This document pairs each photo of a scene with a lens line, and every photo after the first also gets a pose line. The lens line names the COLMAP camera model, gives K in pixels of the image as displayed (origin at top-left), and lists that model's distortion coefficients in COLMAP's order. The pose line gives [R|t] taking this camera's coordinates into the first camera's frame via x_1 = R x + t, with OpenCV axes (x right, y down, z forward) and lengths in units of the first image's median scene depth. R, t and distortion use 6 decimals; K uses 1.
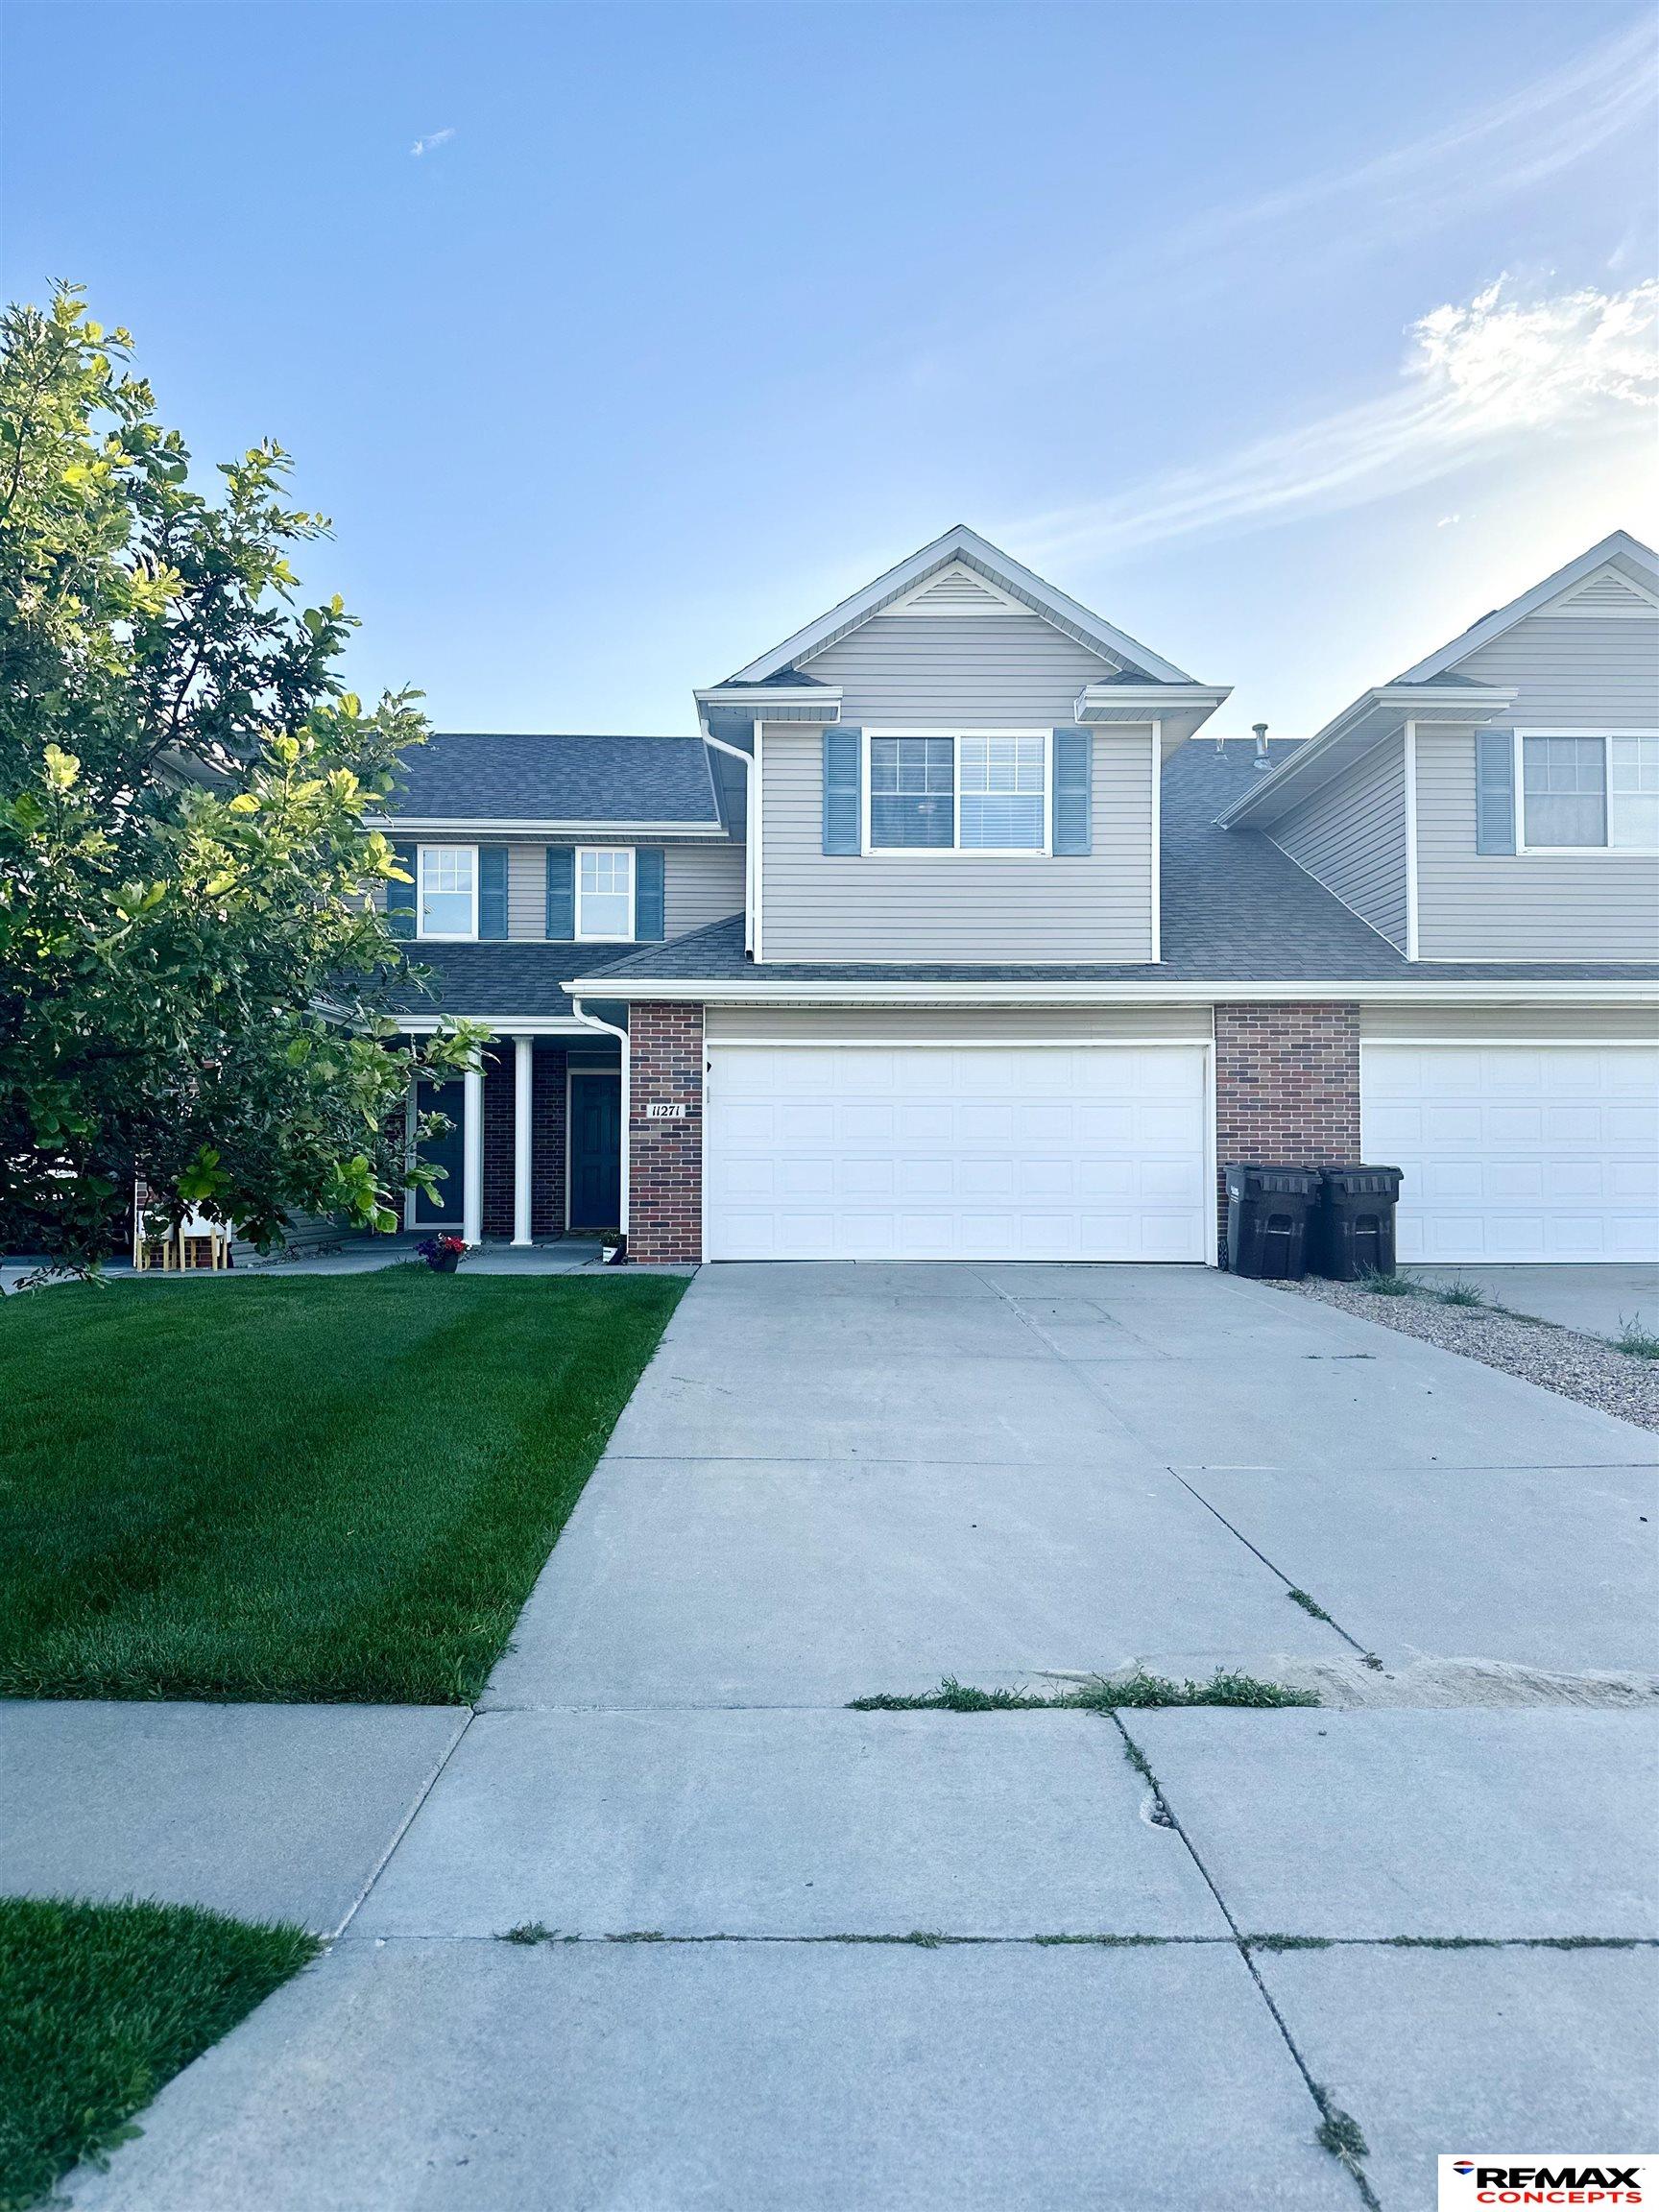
lens RADIAL K [[1519.0, 0, 826.1], [0, 1519.0, 1102.6], [0, 0, 1]] dist [0.043226, -0.002367]
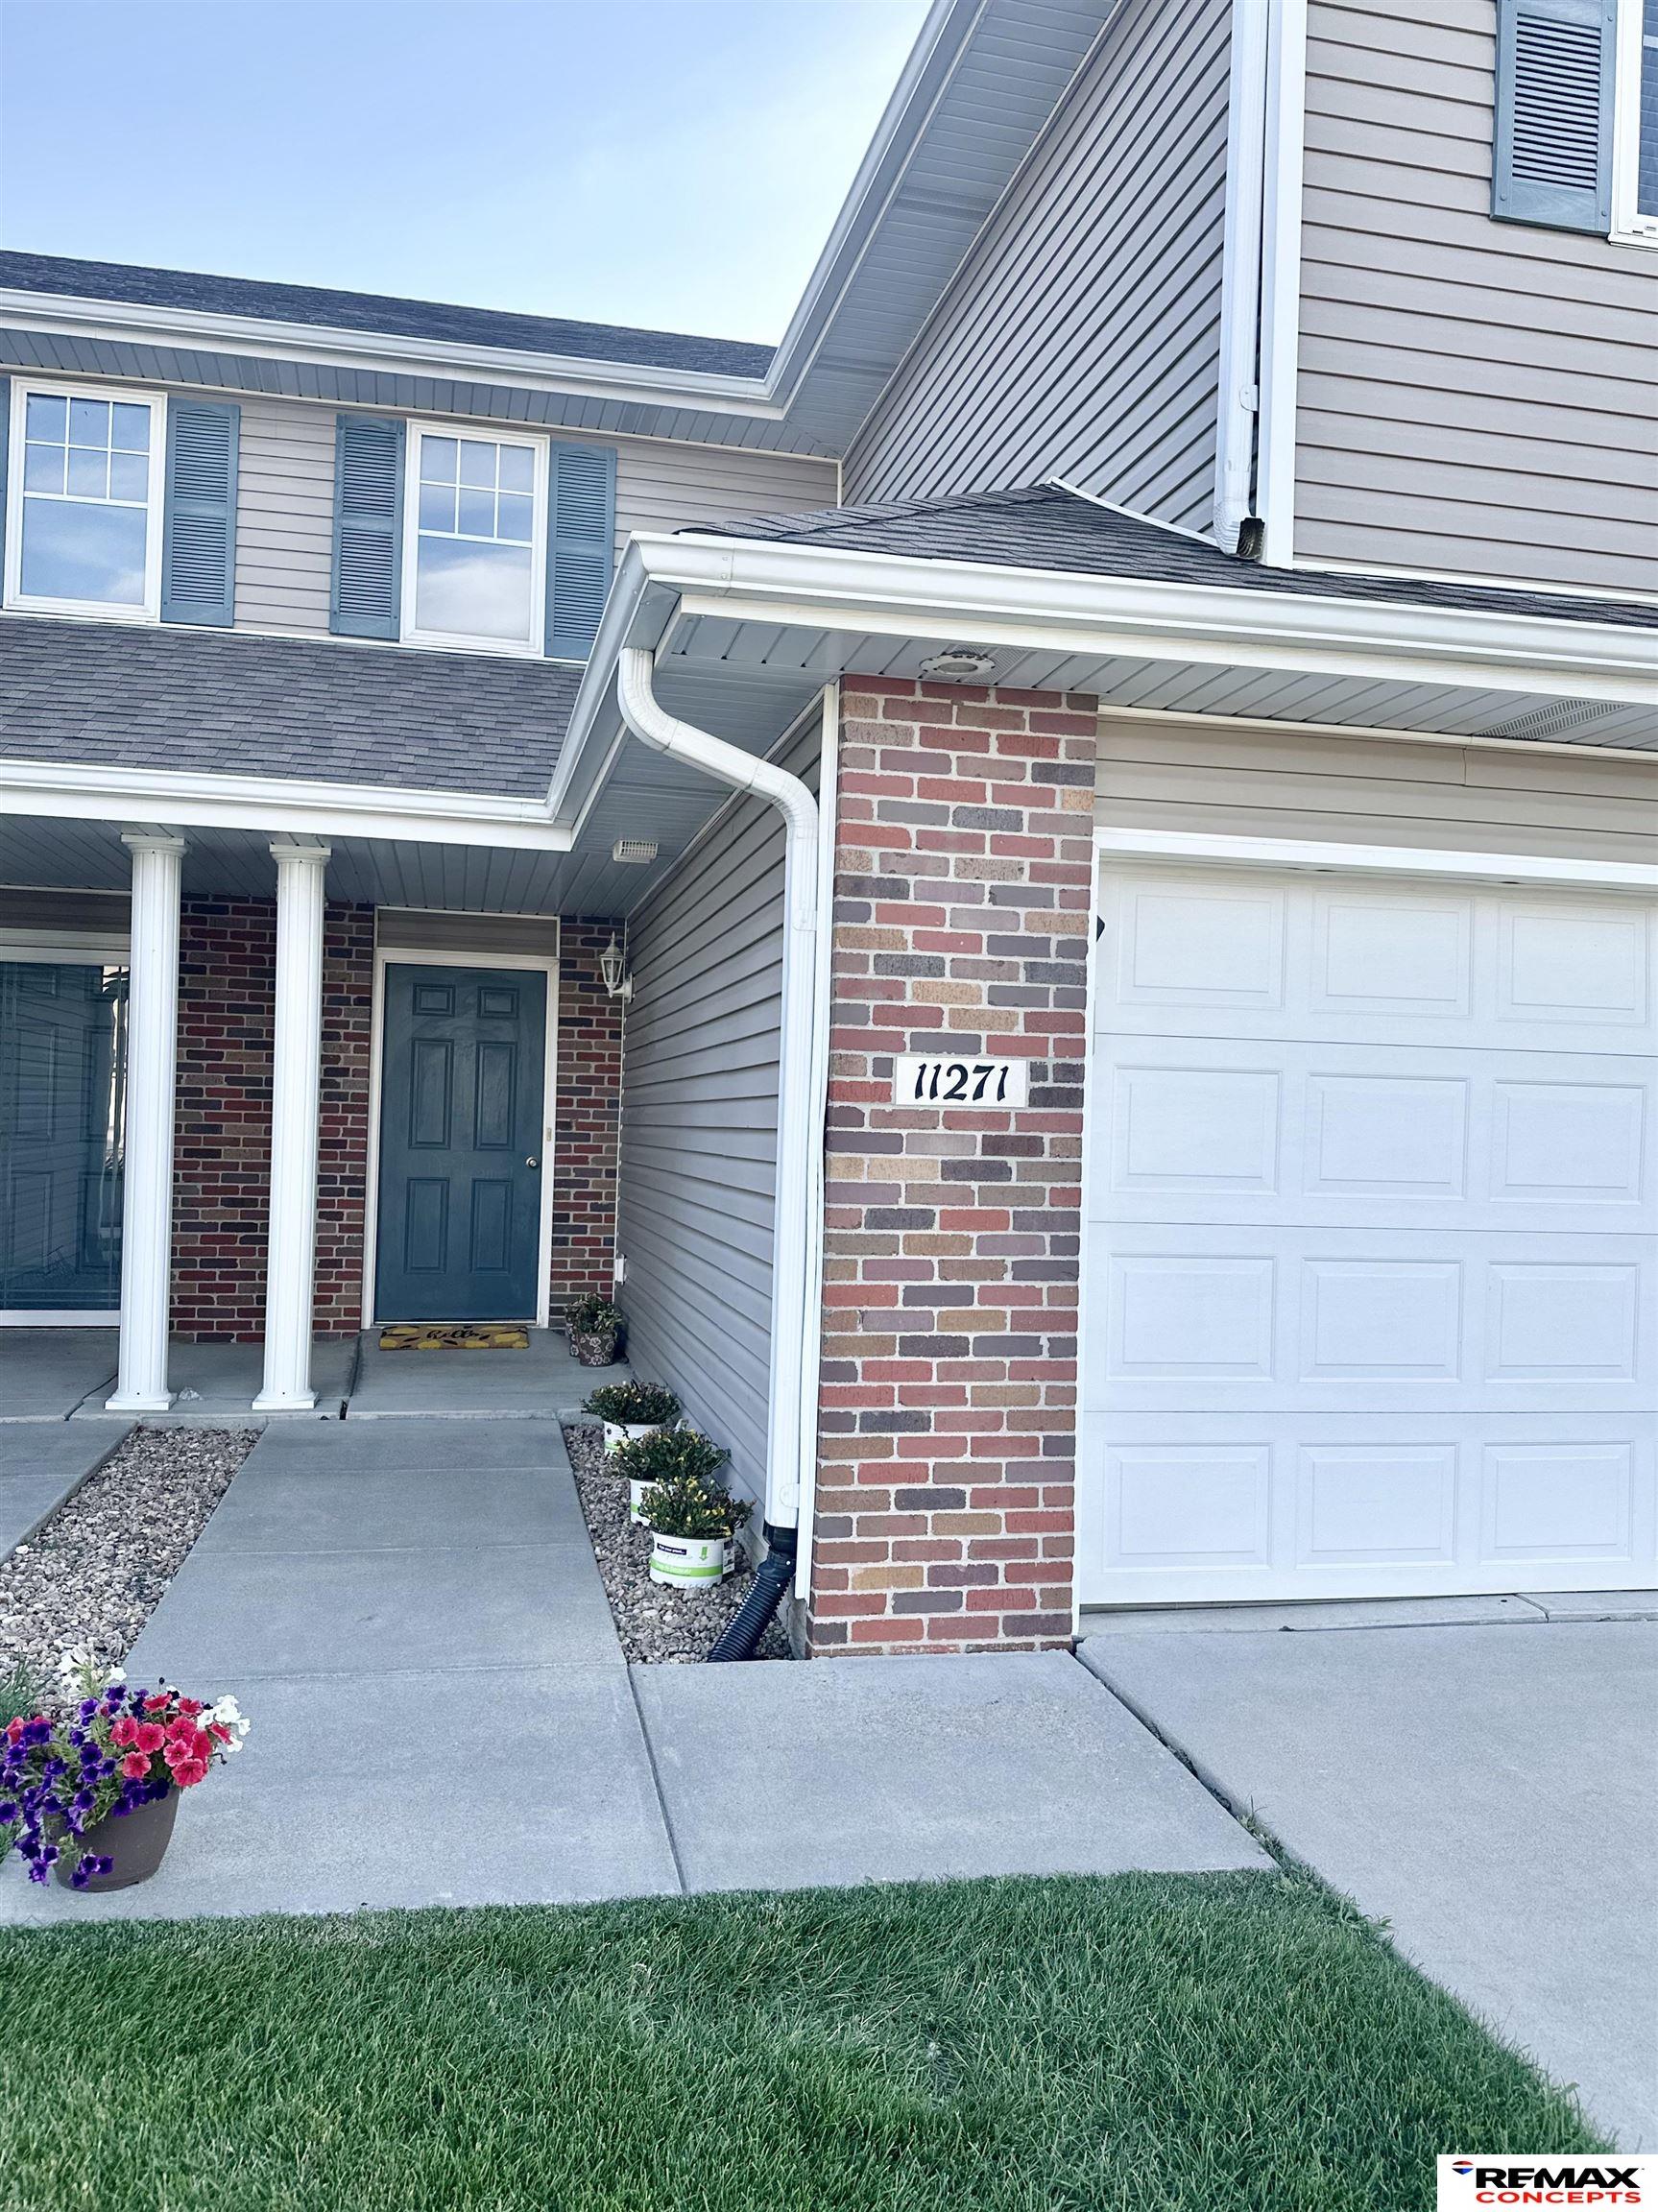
lens RADIAL K [[1755.7, 0, 847.9], [0, 1755.7, 1118.4], [0, 0, 1]] dist [0.036177, -0.017115]
pose [[0.982561, 0.030637, 0.183399, -0.180259], [-0.039611, 0.998180, 0.045469, -0.001686], [-0.181672, -0.051941, 0.981986, 0.682273]]
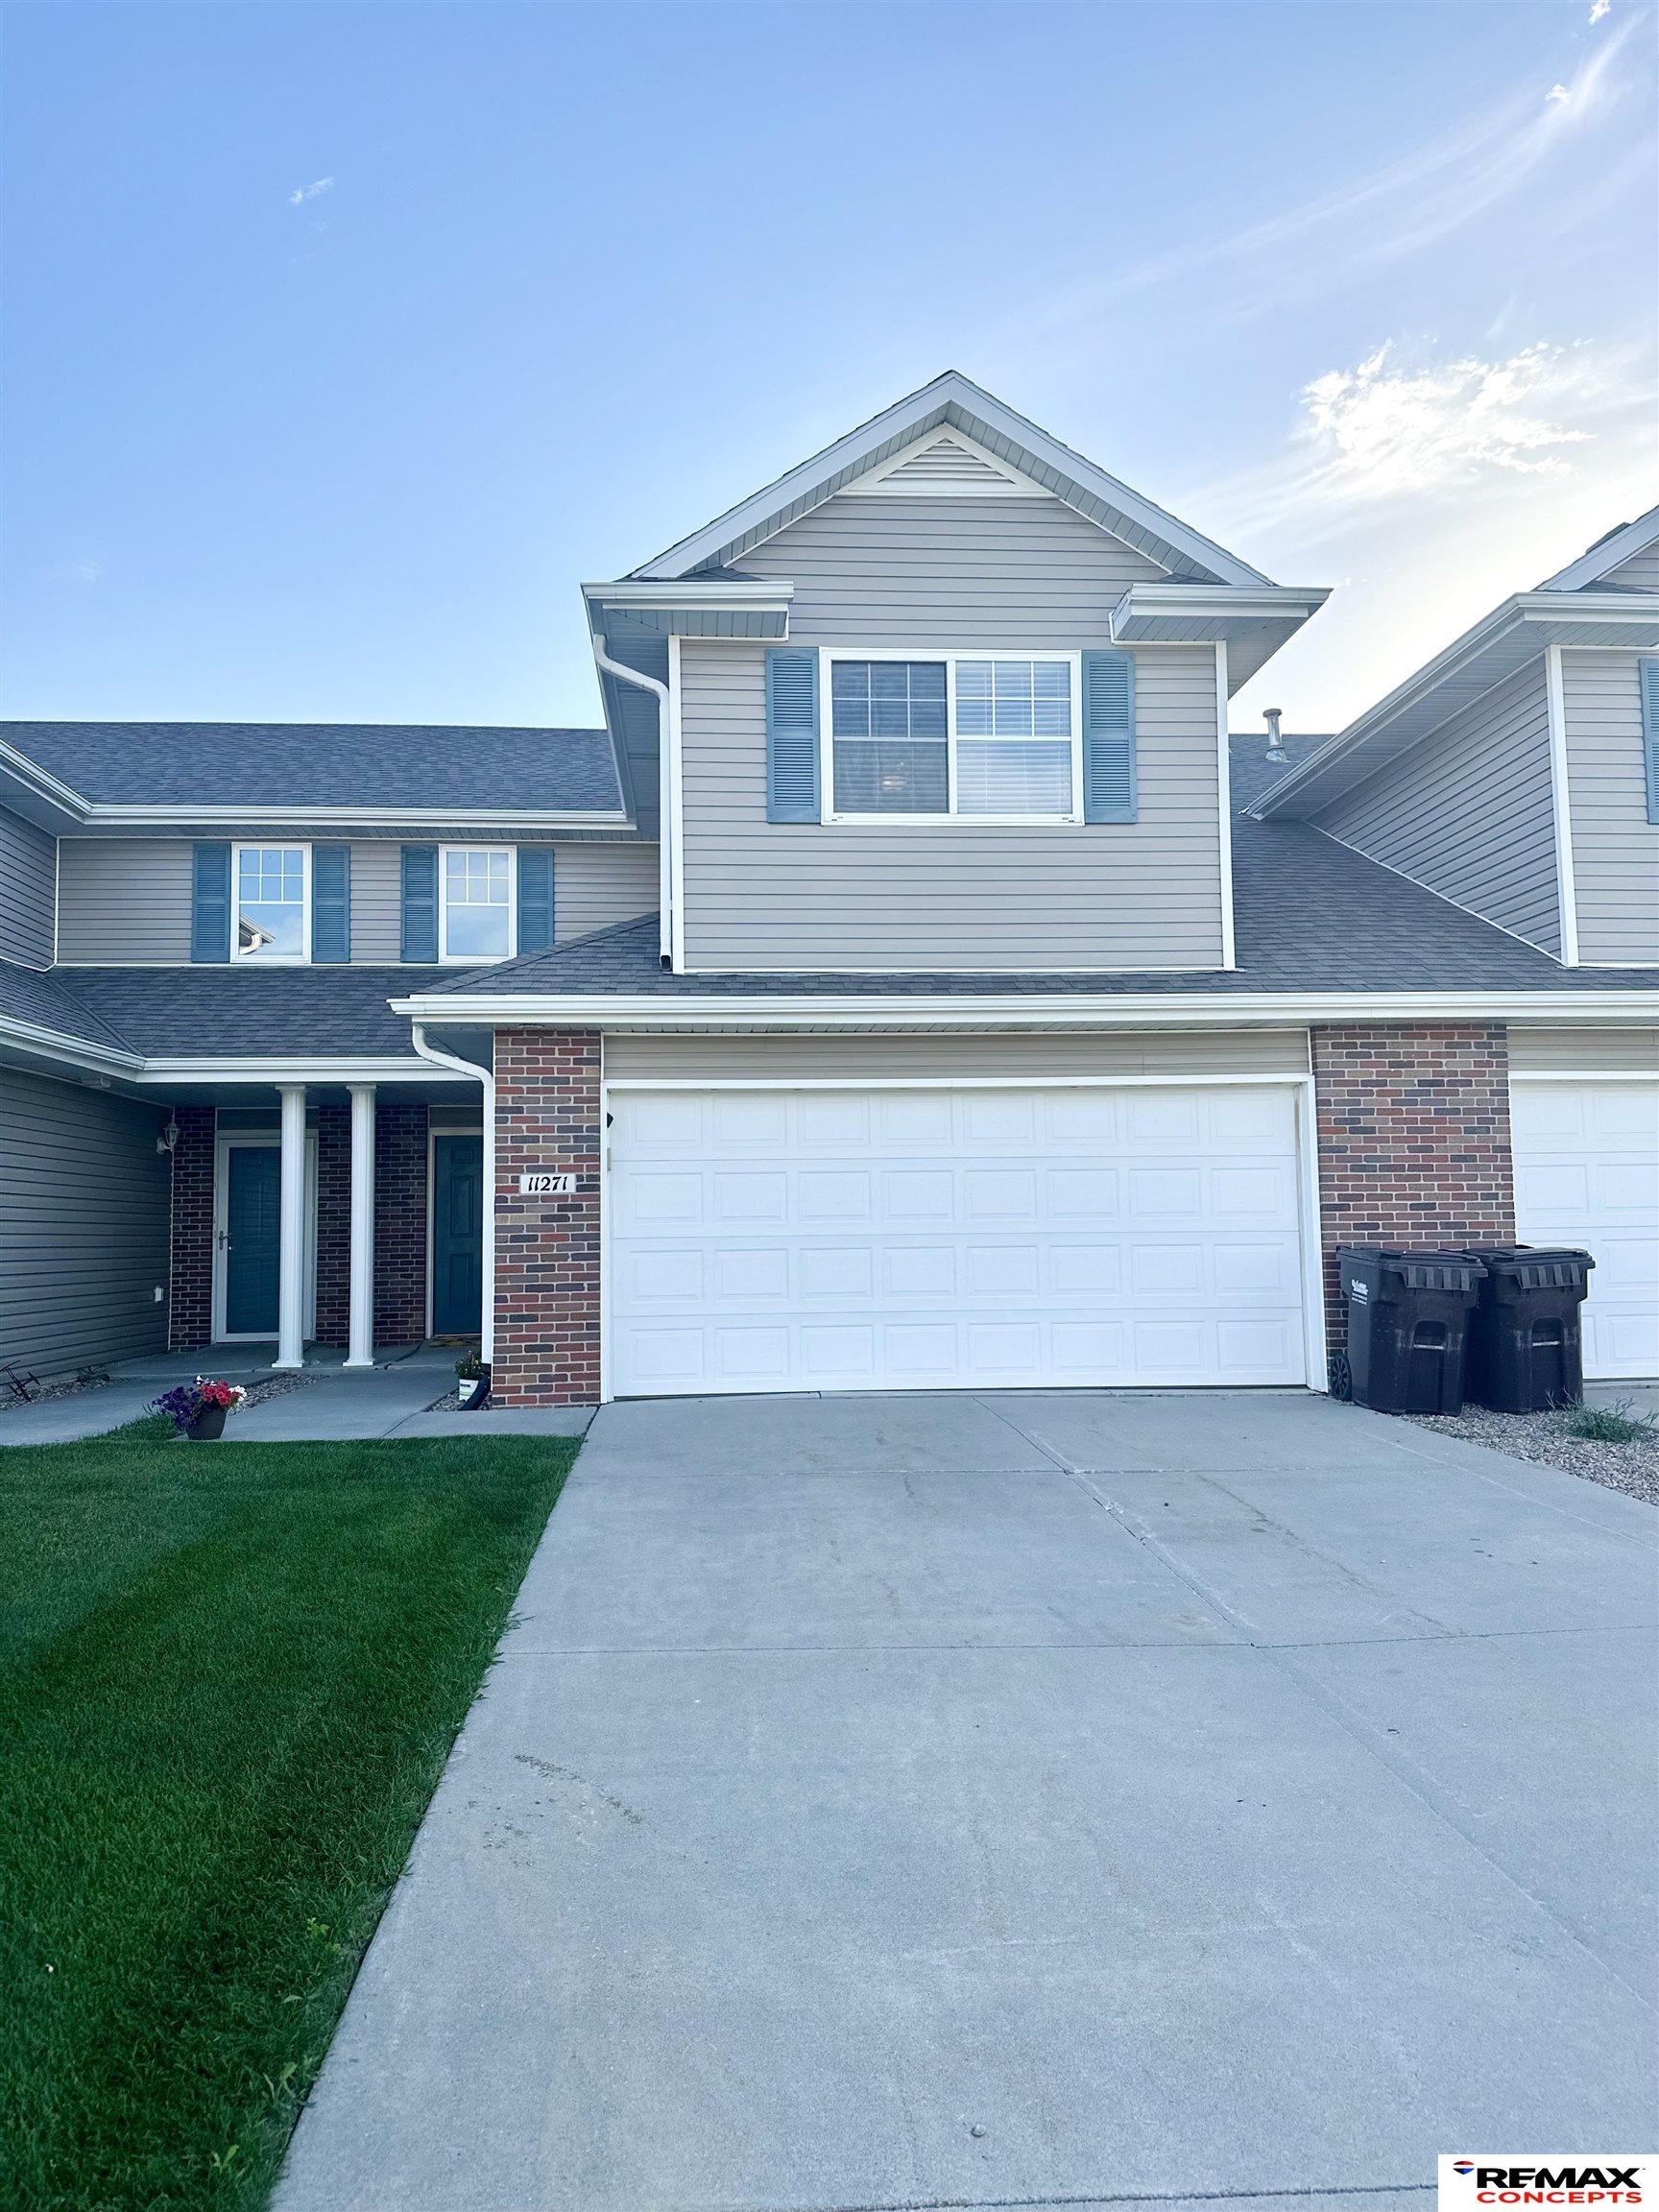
lens RADIAL K [[1519.0, 0, 828.8], [0, 1519.0, 1103.3], [0, 0, 1]] dist [0.043226, -0.002367]
pose [[0.997979, -0.010739, 0.062633, -0.019511], [0.012976, 0.999288, -0.035422, -0.005141], [-0.062208, 0.036163, 0.997408, 0.288153]]
